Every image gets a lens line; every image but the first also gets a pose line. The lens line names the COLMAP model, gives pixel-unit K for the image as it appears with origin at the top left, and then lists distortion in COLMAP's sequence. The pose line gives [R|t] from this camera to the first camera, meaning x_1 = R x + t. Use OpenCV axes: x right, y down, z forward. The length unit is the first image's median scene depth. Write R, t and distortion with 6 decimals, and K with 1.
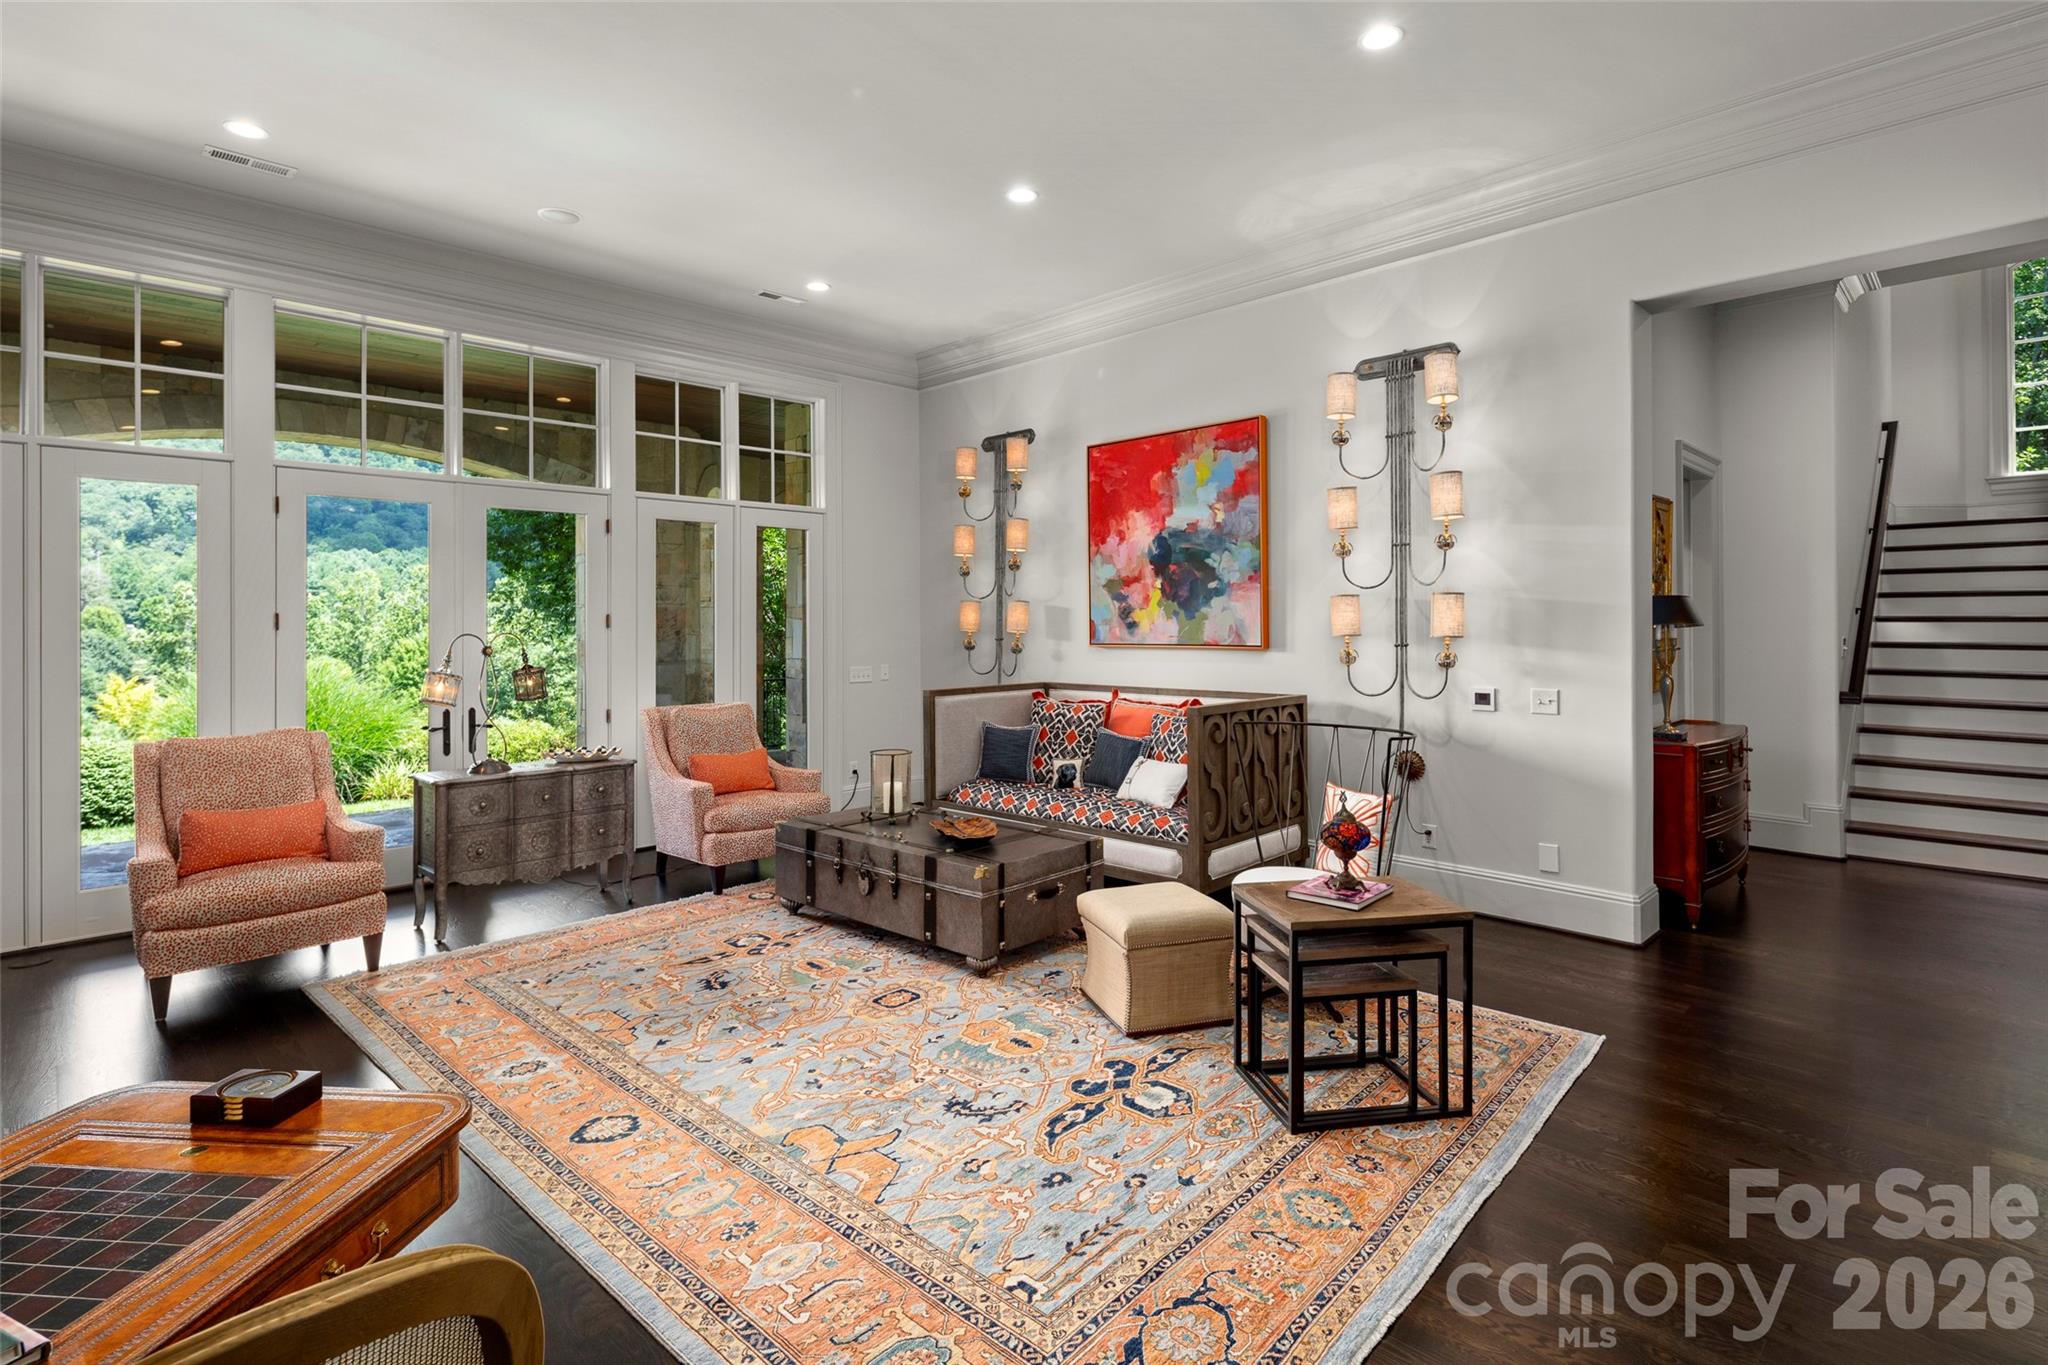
lens RADIAL K [[993.7, 0, 1027.7], [0, 993.7, 623.1], [0, 0, 1]] dist [0.000746, -0.000840]
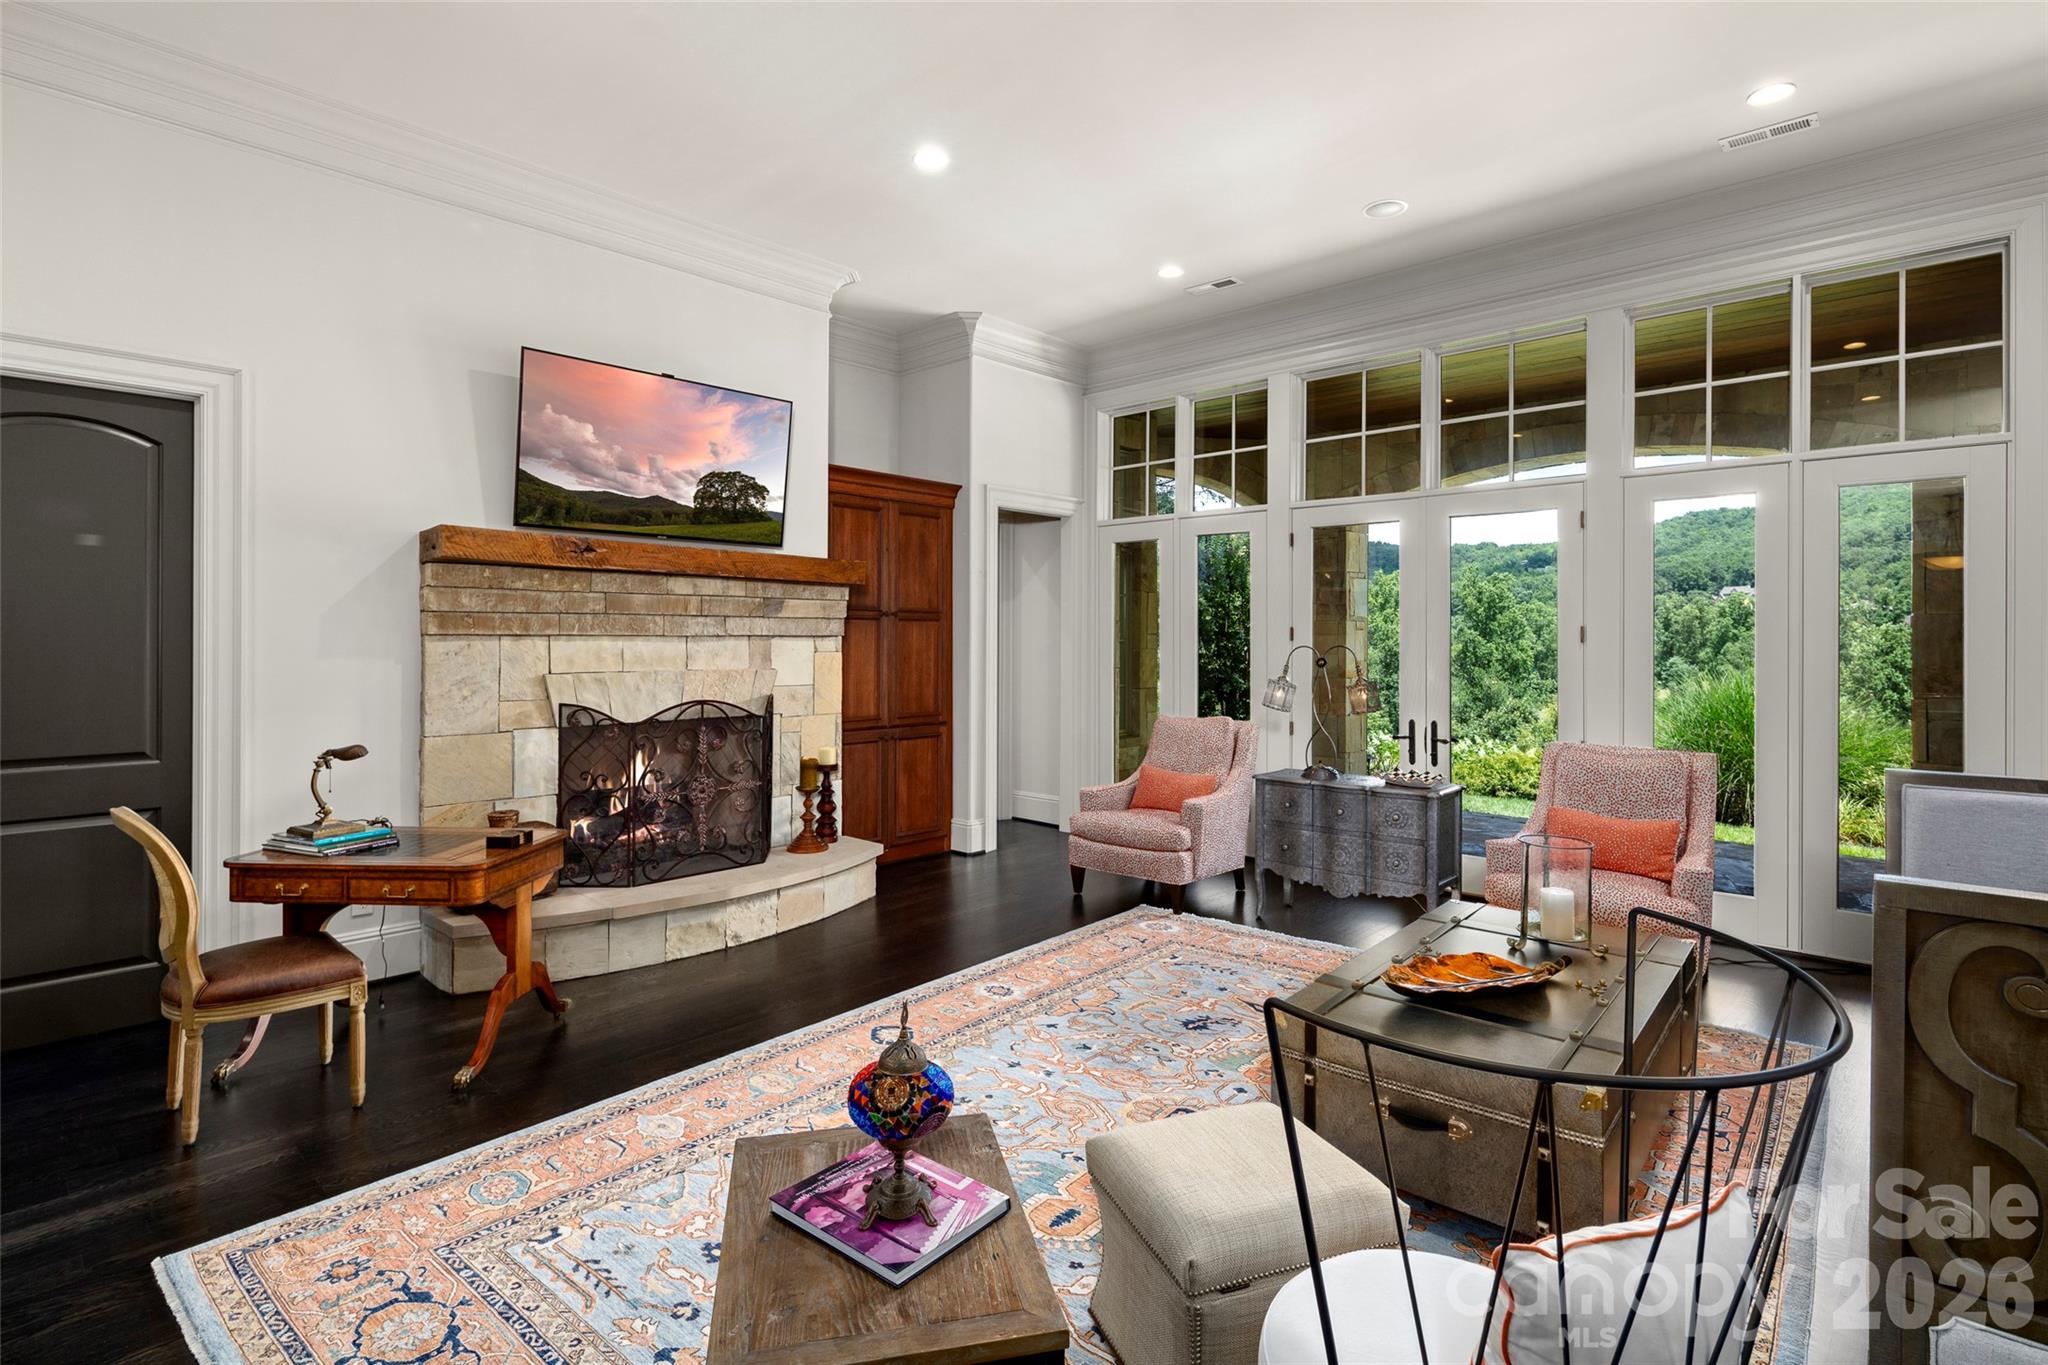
lens RADIAL K [[1003.9, 0, 1048.7], [0, 1003.9, 630.7], [0, 0, 1]] dist [0.000552, -0.000669]
pose [[0.046203, 0.000344, -0.998932, 0.560489], [-0.002722, 0.999996, 0.000218, -0.005301], [0.998928, 0.002709, 0.046203, 0.735917]]
